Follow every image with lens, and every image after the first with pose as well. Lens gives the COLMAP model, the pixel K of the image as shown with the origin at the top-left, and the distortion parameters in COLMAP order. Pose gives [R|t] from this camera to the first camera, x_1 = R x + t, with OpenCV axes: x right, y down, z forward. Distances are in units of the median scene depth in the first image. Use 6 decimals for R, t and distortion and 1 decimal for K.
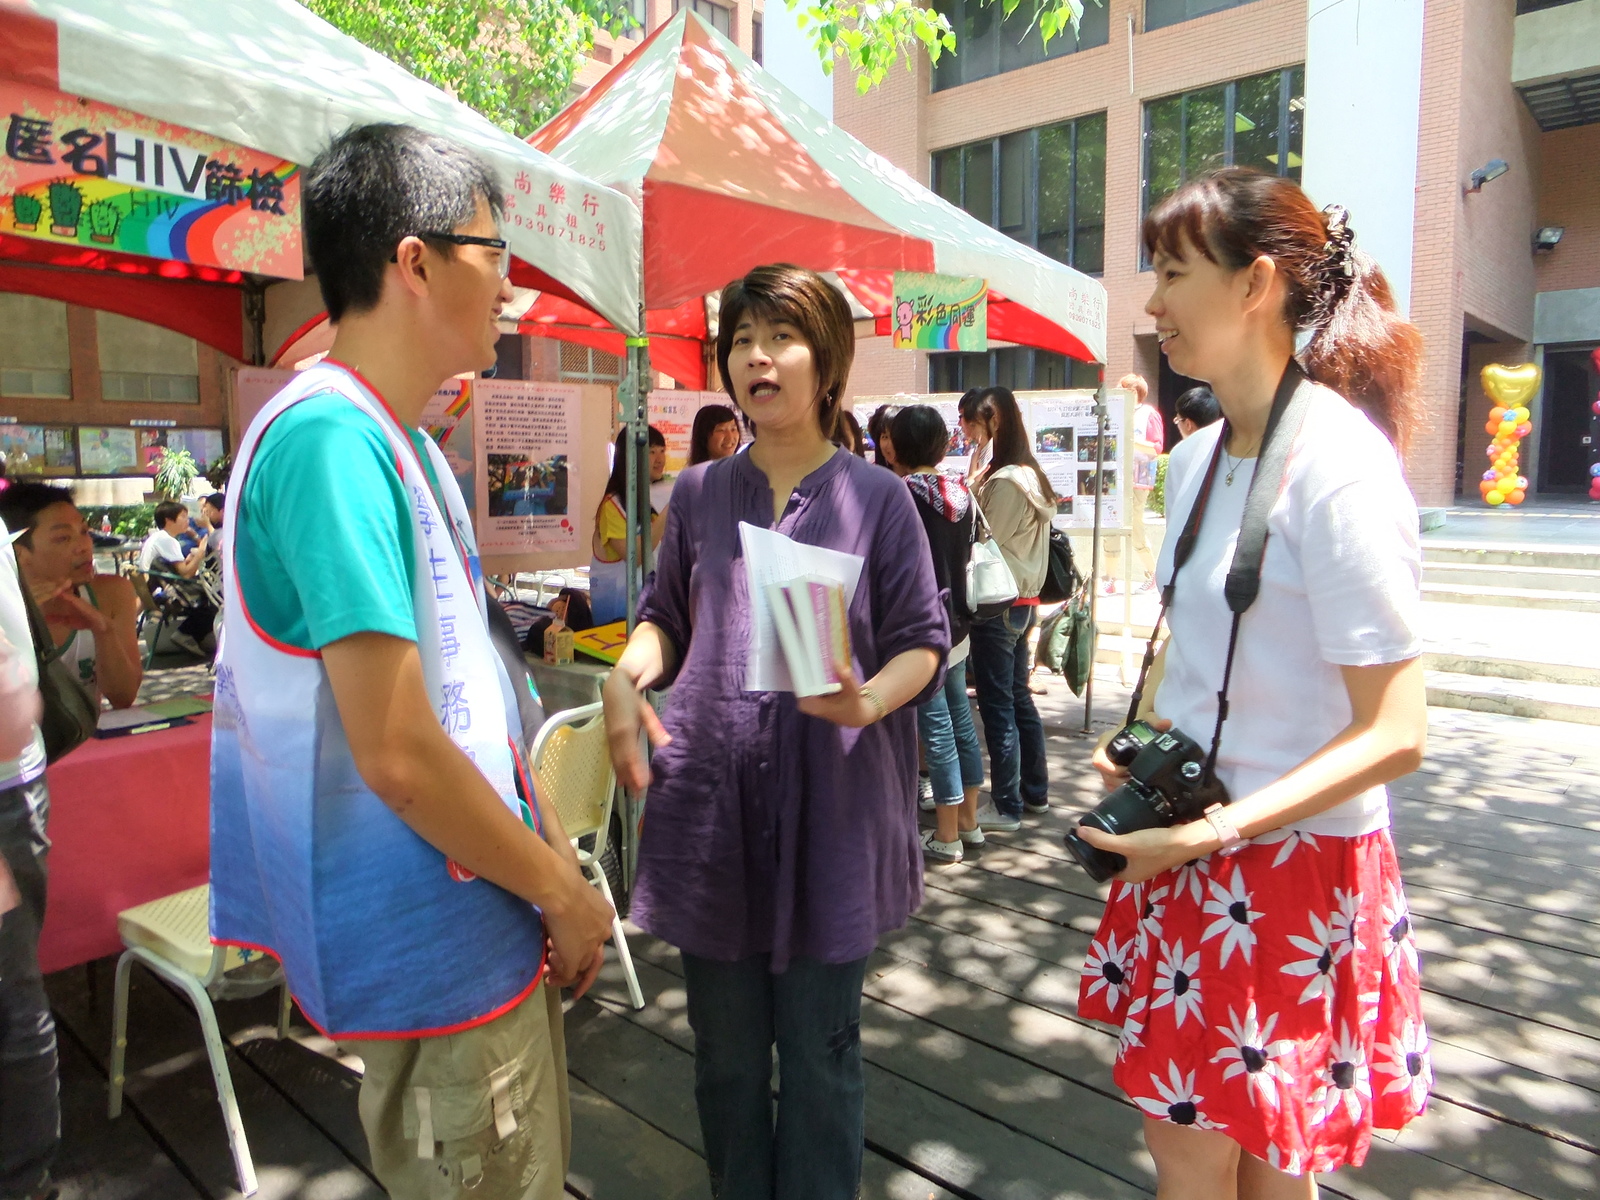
lens RADIAL K [[1090.7, 0, 797.4], [0, 1090.7, 595.6], [0, 0, 1]] dist [-0.013626, 0.007865]
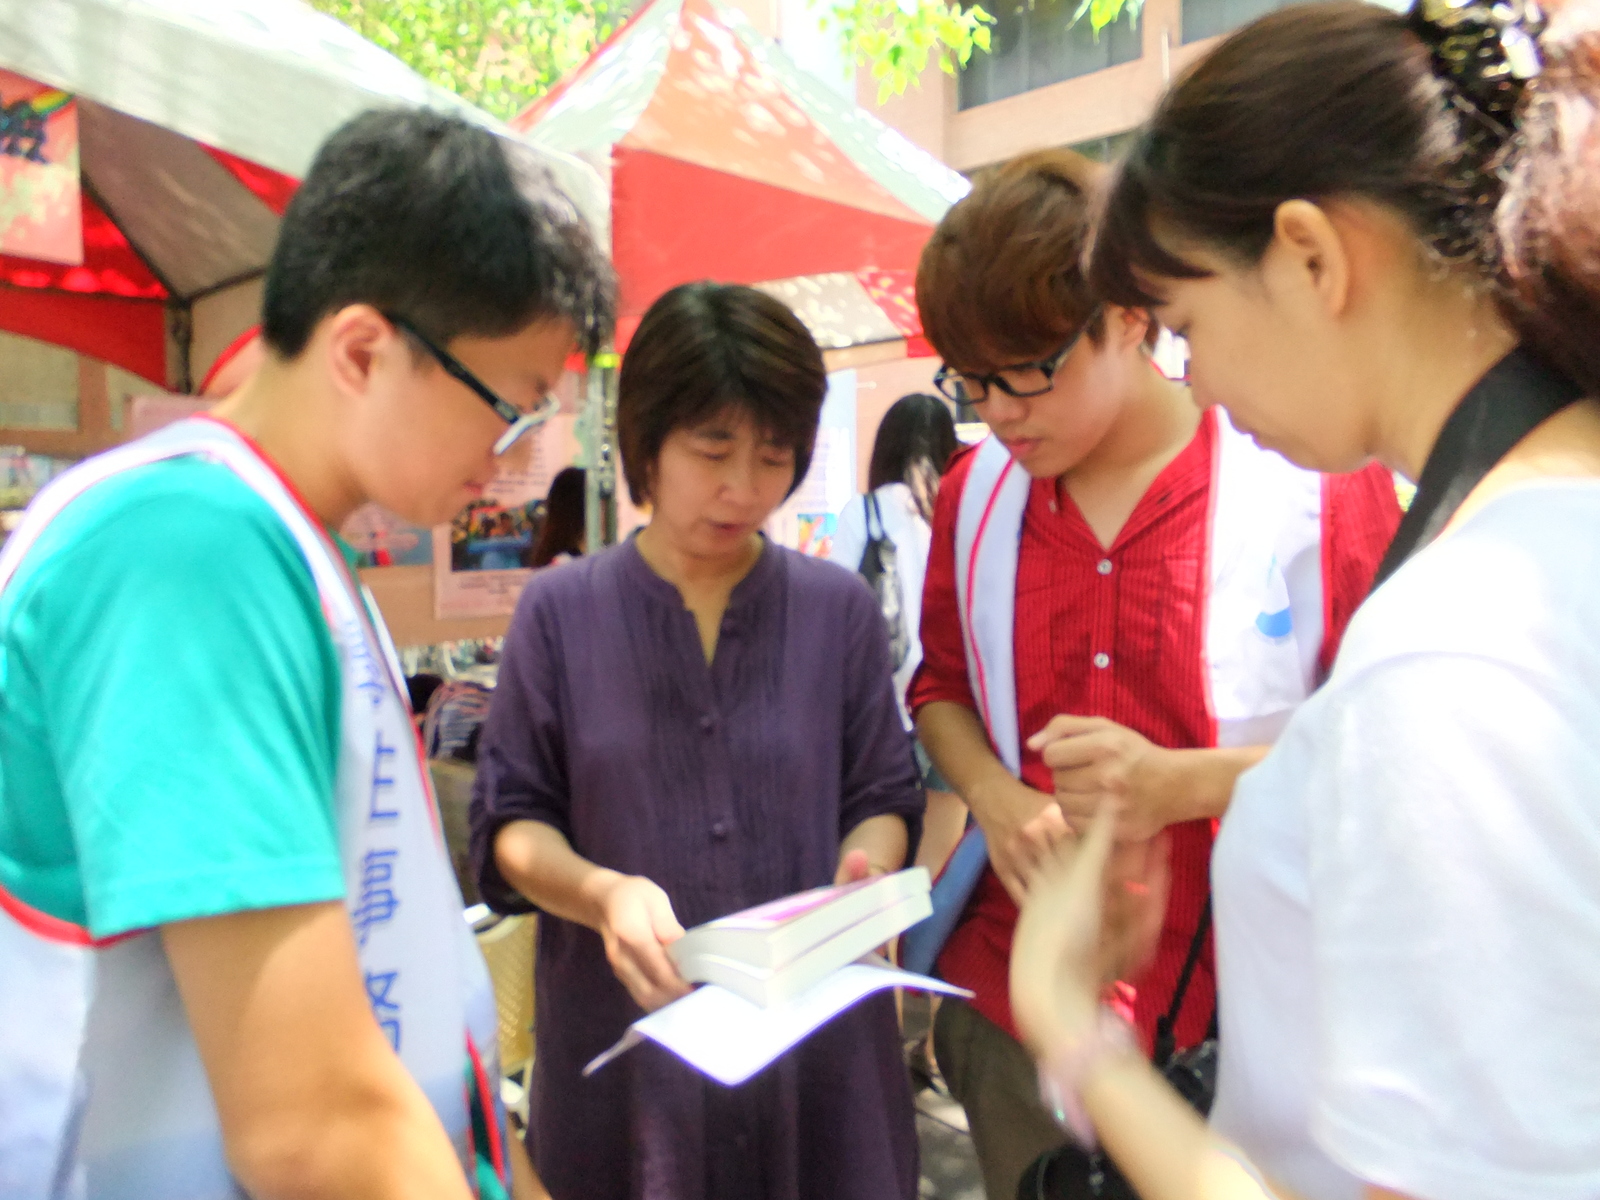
lens RADIAL K [[1090.7, 0, 808.0], [0, 1090.7, 603.9], [0, 0, 1]] dist [-0.013626, 0.007865]
pose [[0.999960, 0.000524, -0.008935, 0.000223], [-0.000689, 0.999830, -0.018418, -0.034368], [0.008924, 0.018423, 0.999790, 0.170804]]
